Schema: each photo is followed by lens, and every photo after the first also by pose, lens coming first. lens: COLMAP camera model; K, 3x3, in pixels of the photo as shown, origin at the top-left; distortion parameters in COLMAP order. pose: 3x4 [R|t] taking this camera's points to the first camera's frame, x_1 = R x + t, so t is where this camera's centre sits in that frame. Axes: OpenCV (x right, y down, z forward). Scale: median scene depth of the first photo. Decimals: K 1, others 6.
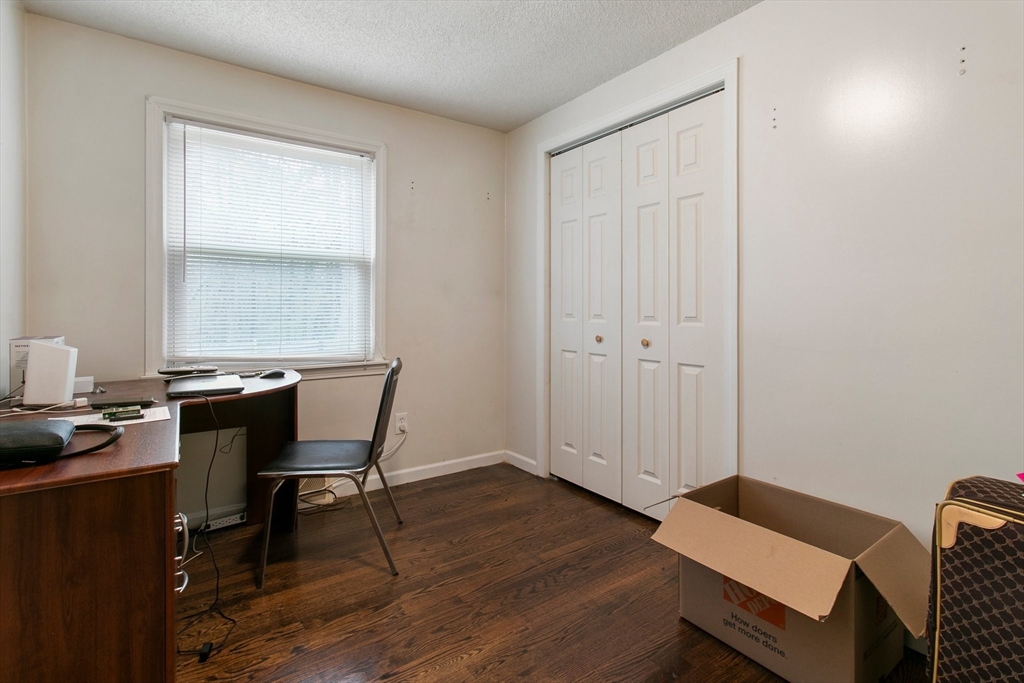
lens RADIAL K [[476.6, 0, 532.5], [0, 476.6, 312.5], [0, 0, 1]] dist [-0.000444, 0.000959]
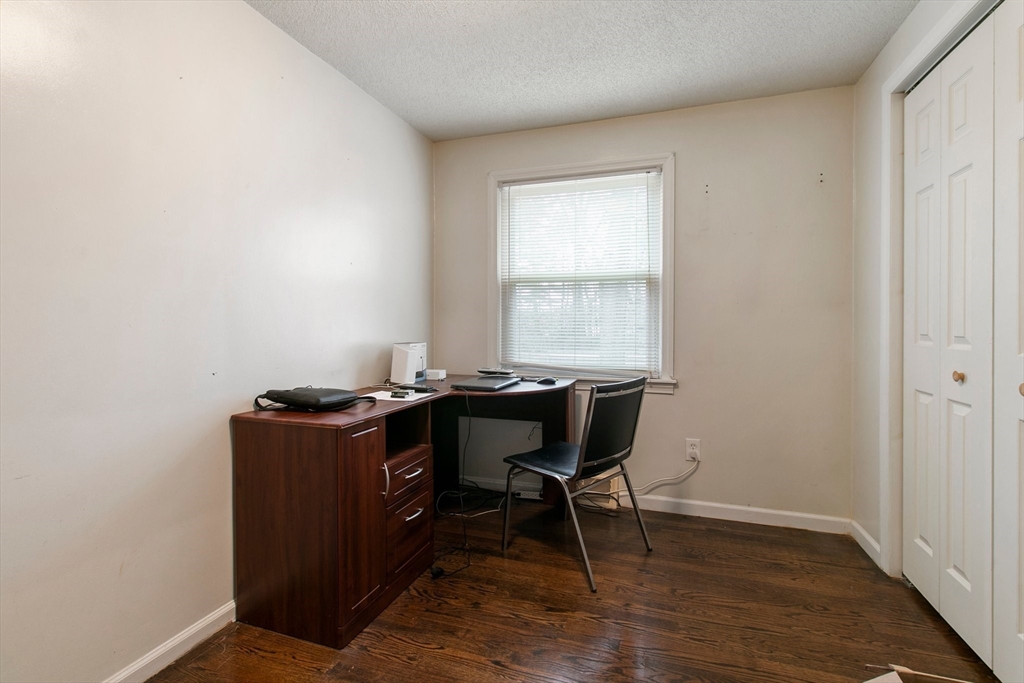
lens RADIAL K [[476.6, 0, 514.8], [0, 476.6, 331.6], [0, 0, 1]] dist [-0.000444, 0.000959]
pose [[0.583945, 0.011875, -0.811706, 0.318777], [-0.007820, 0.999929, 0.009003, -0.002593], [0.811756, 0.001090, 0.583996, 0.212657]]
